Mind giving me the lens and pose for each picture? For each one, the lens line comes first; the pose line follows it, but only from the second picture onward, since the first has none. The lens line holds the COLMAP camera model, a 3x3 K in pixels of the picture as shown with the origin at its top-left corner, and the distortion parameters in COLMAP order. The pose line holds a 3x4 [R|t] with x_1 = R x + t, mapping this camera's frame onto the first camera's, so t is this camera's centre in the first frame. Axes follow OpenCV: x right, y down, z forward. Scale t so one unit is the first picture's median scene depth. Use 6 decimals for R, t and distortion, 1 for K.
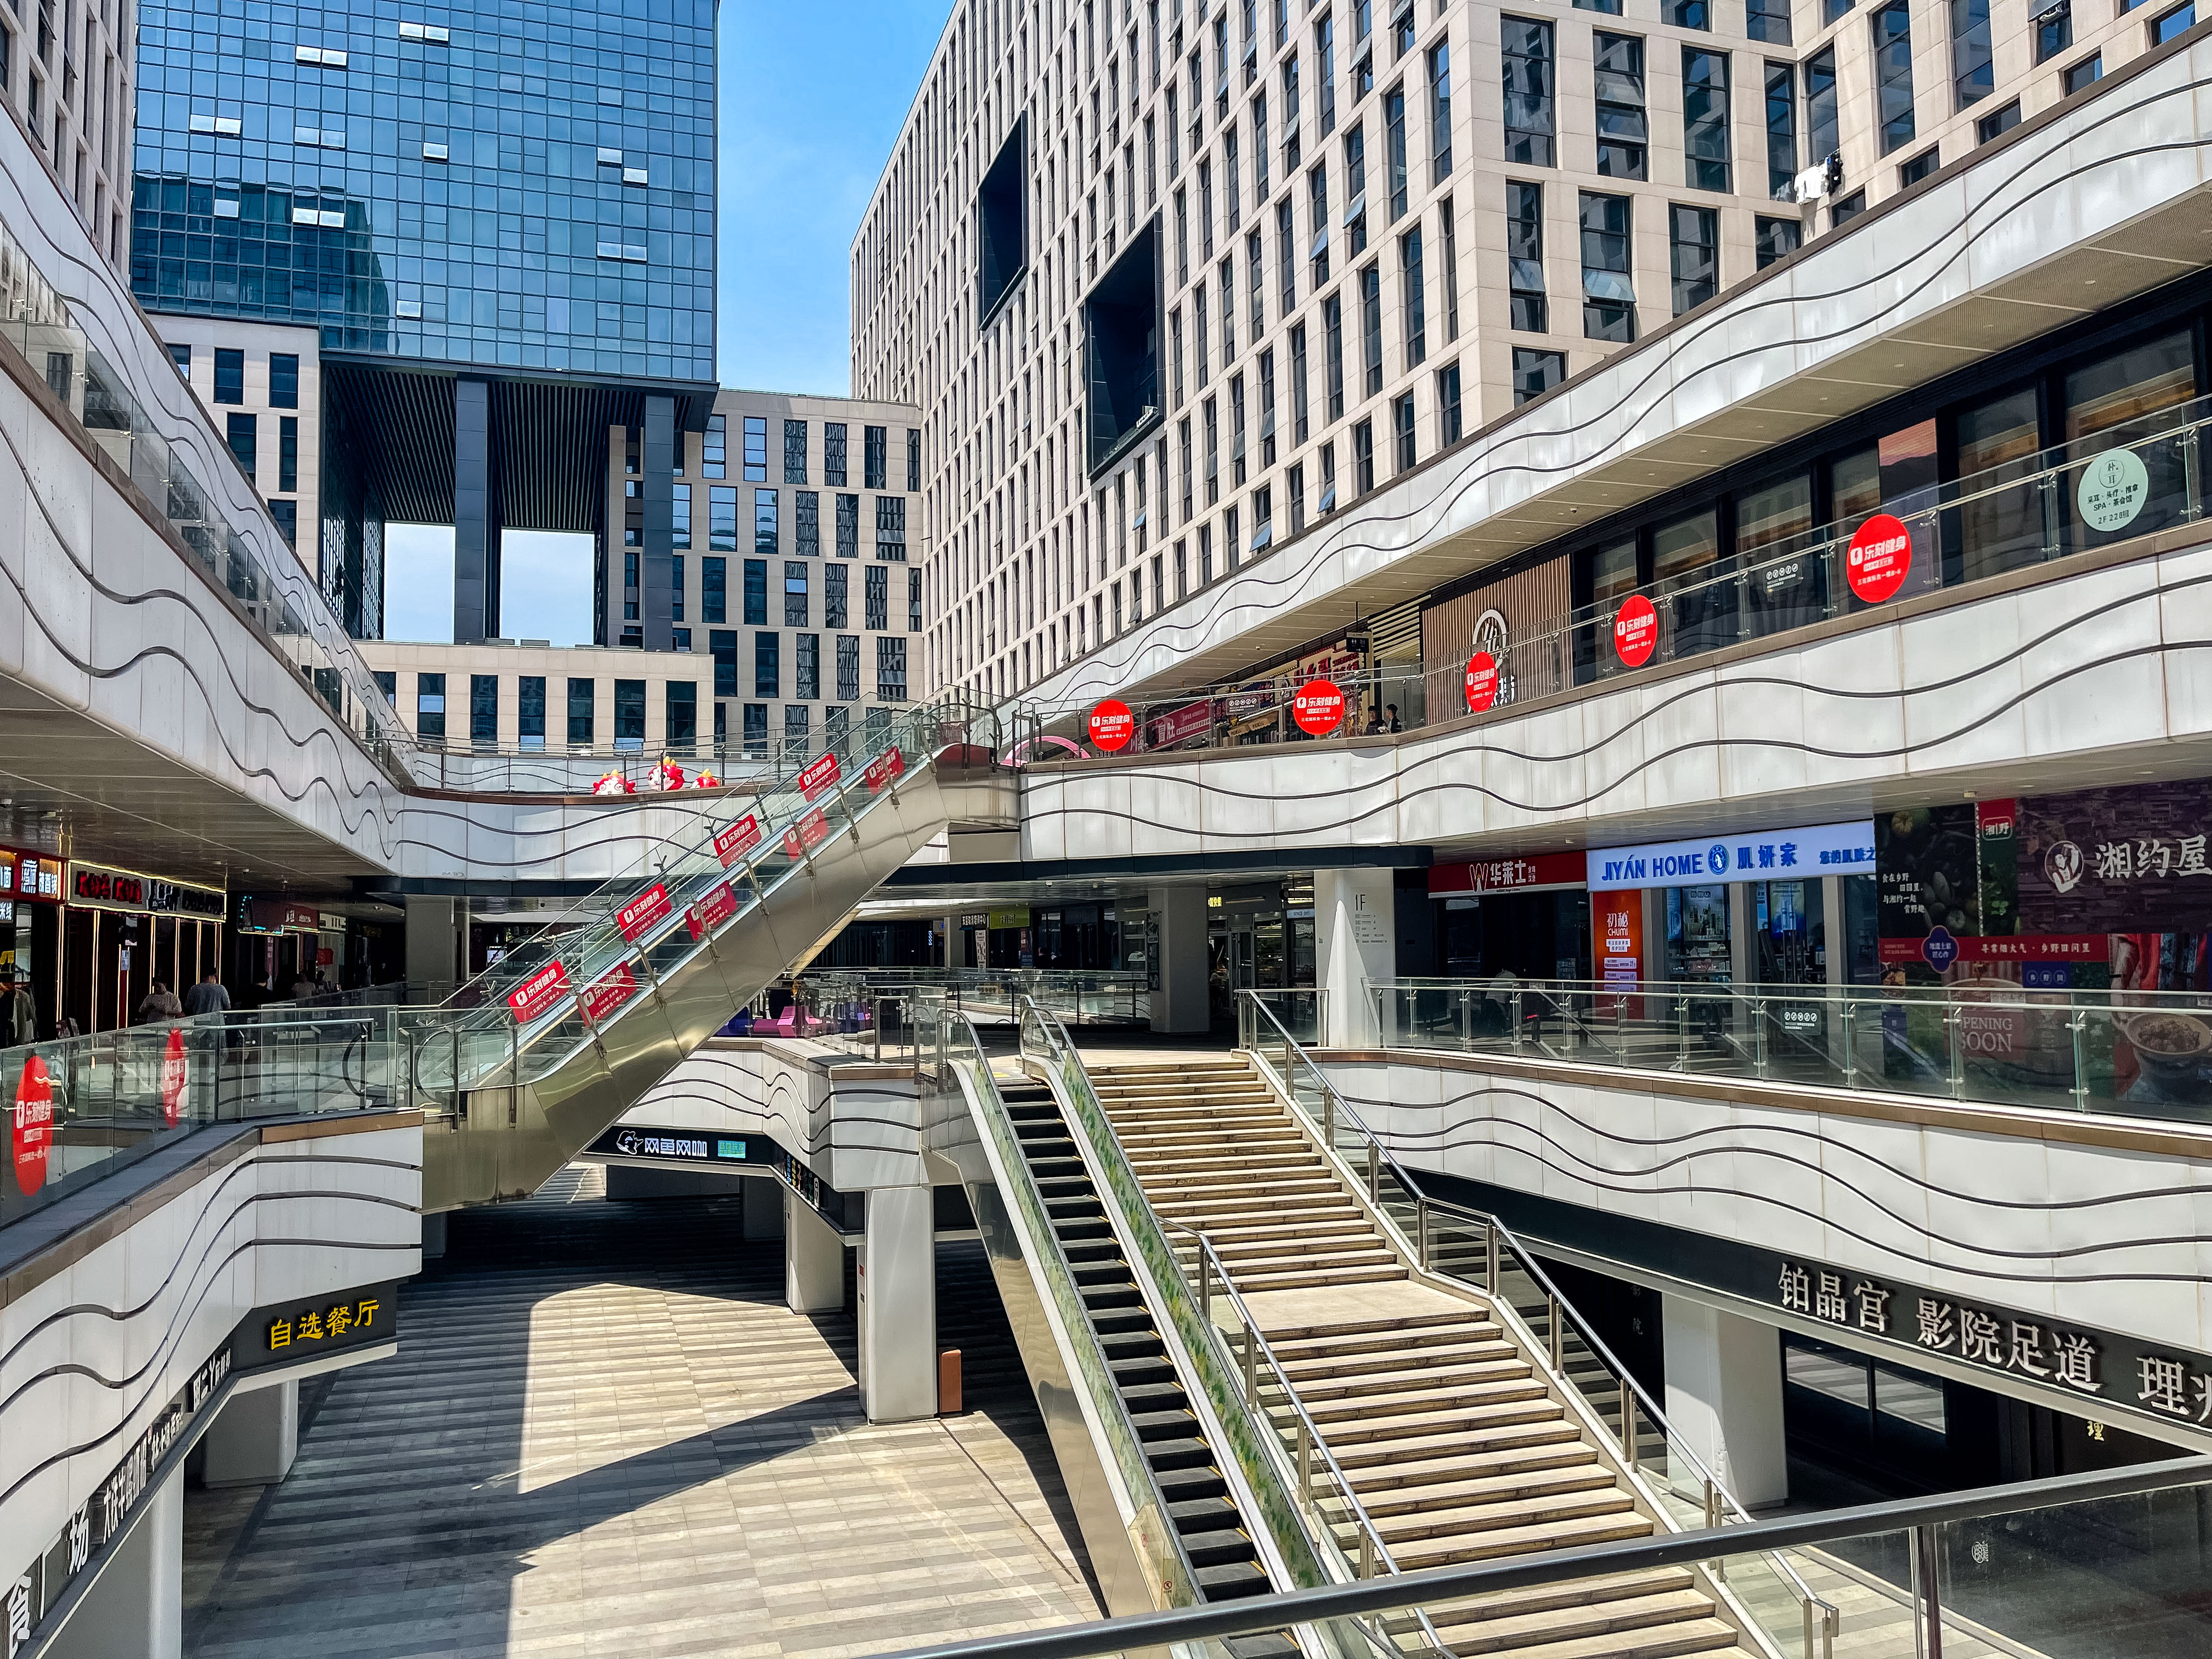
lens RADIAL K [[1690.7, 0, 1104.6], [0, 1690.7, 820.8], [0, 0, 1]] dist [-0.034379, 0.051789]
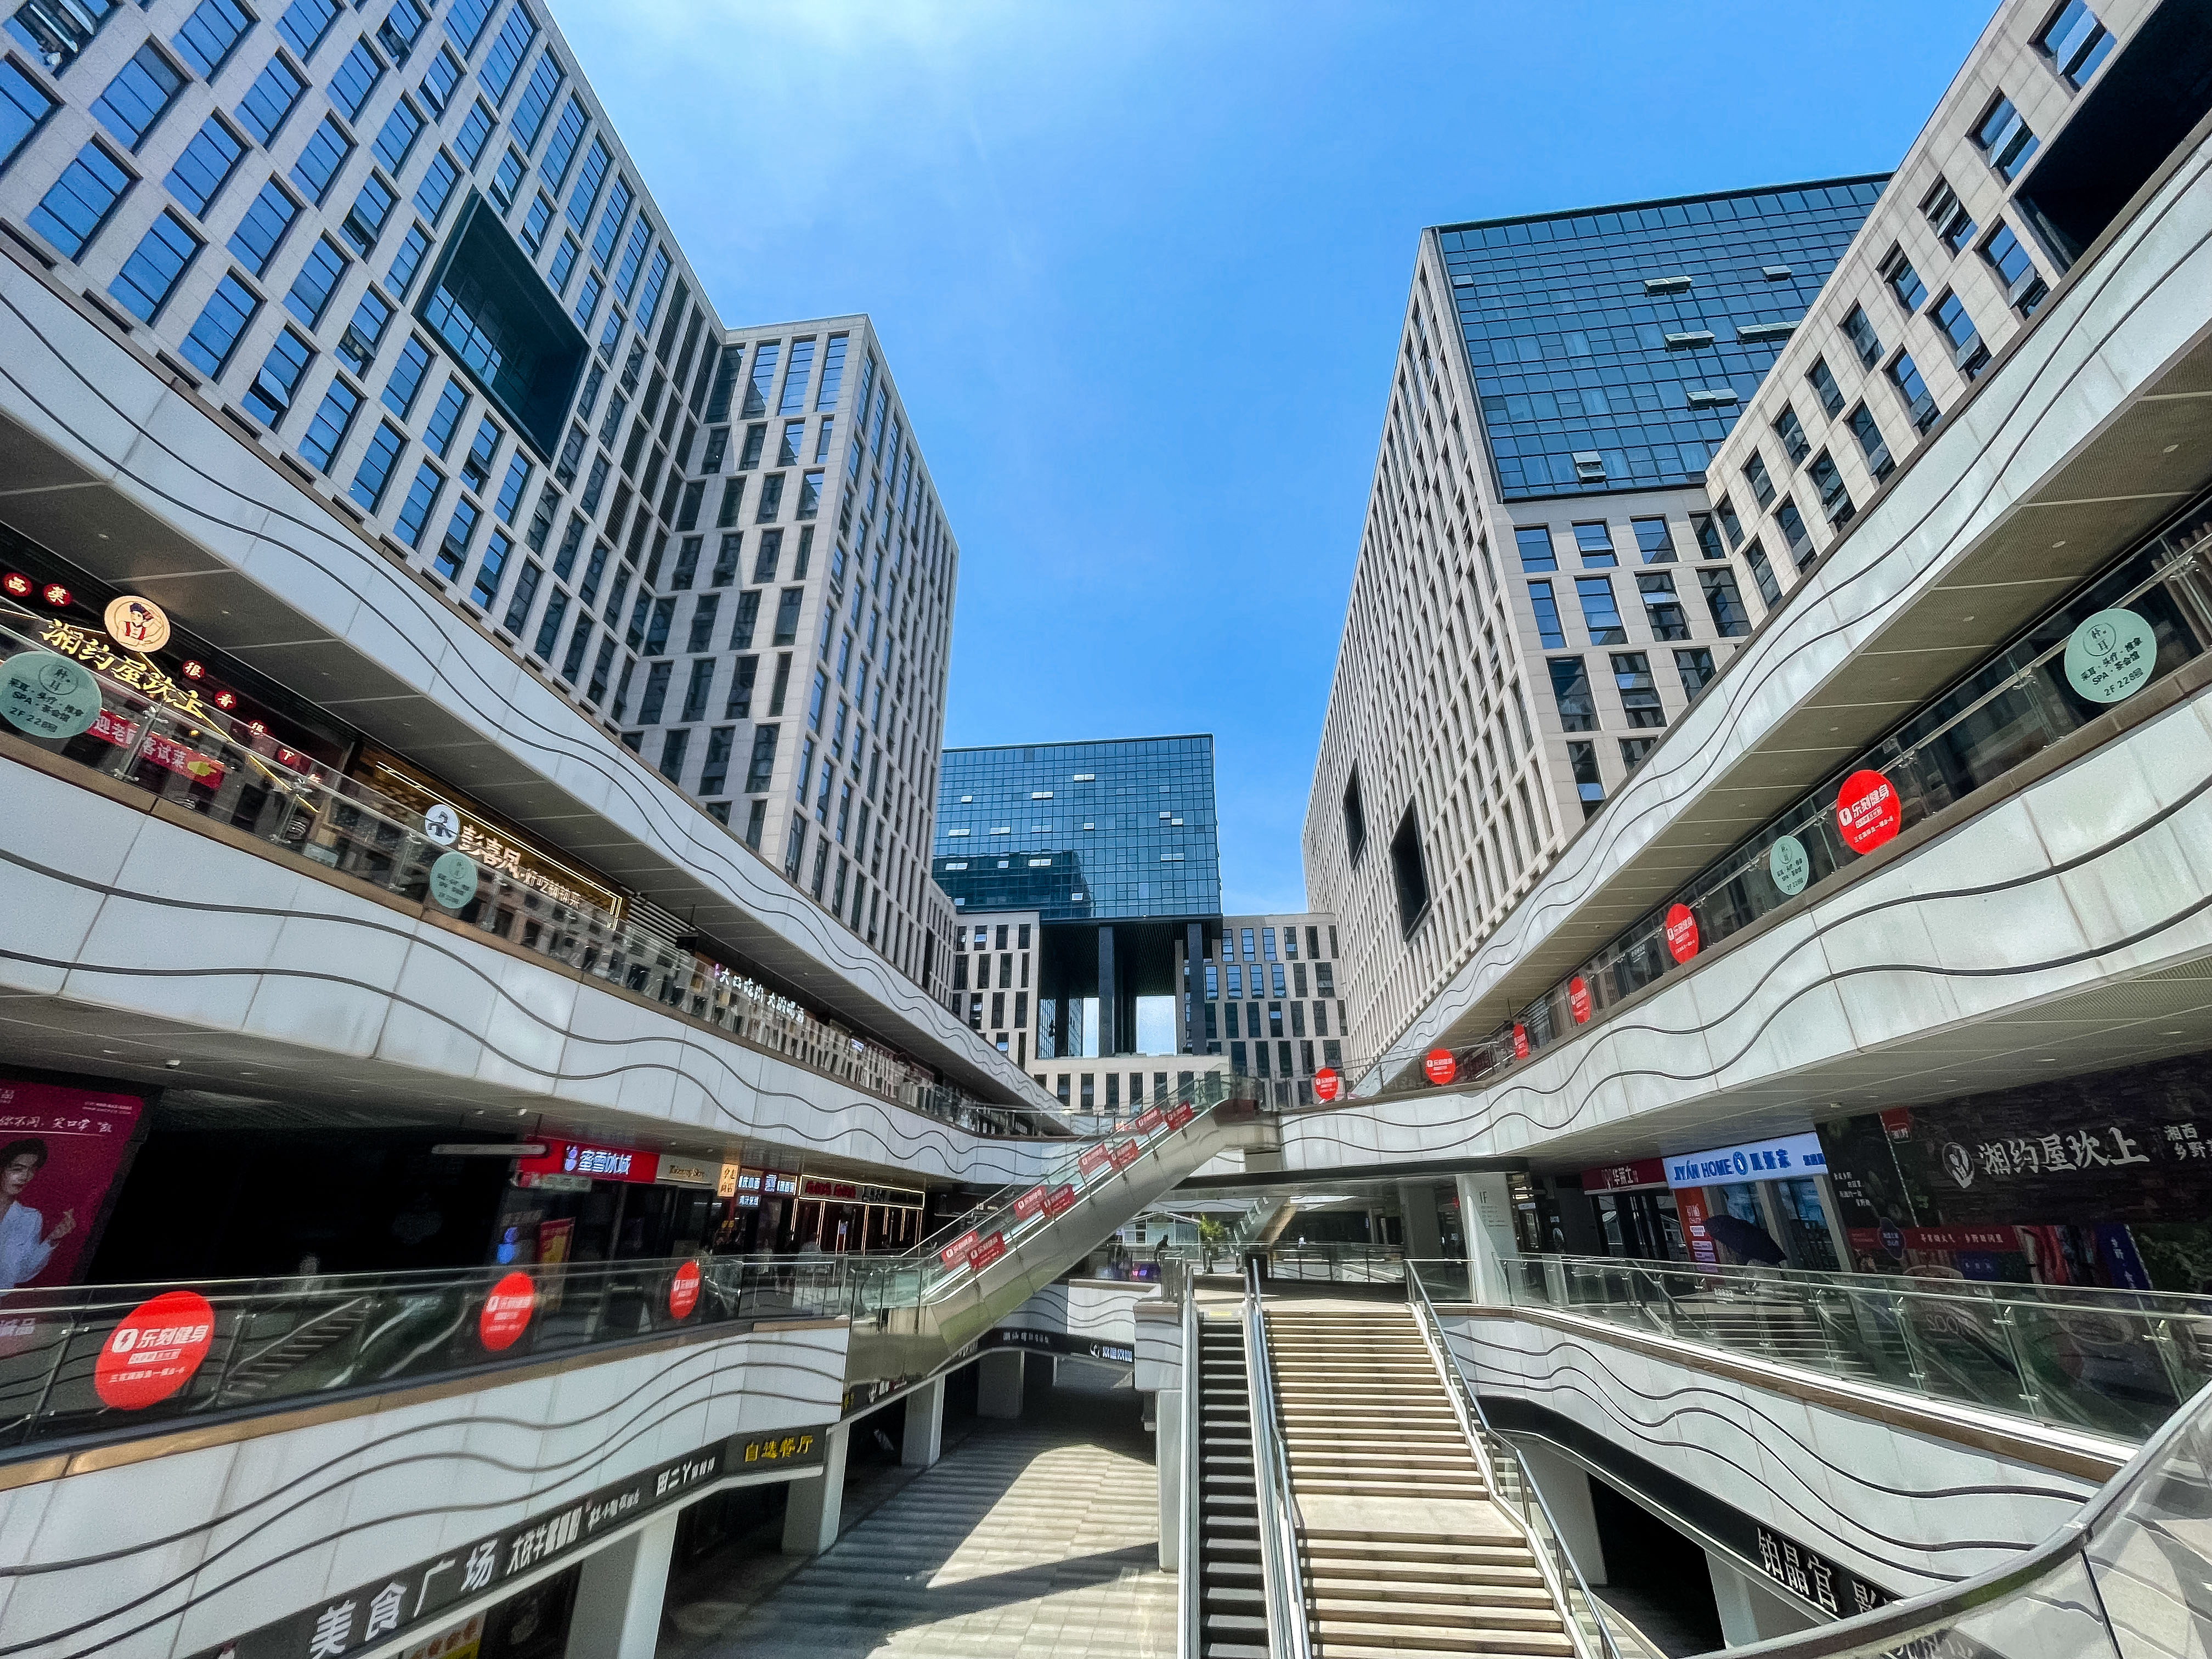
lens RADIAL K [[885.5, 0, 1101.7], [0, 885.5, 822.9], [0, 0, 1]] dist [-0.002428, 0.001419]
pose [[0.908722, -0.161354, -0.384954, 0.182477], [0.017518, 0.936191, -0.351055, 0.005896], [0.417034, 0.312268, 0.853564, 0.072233]]
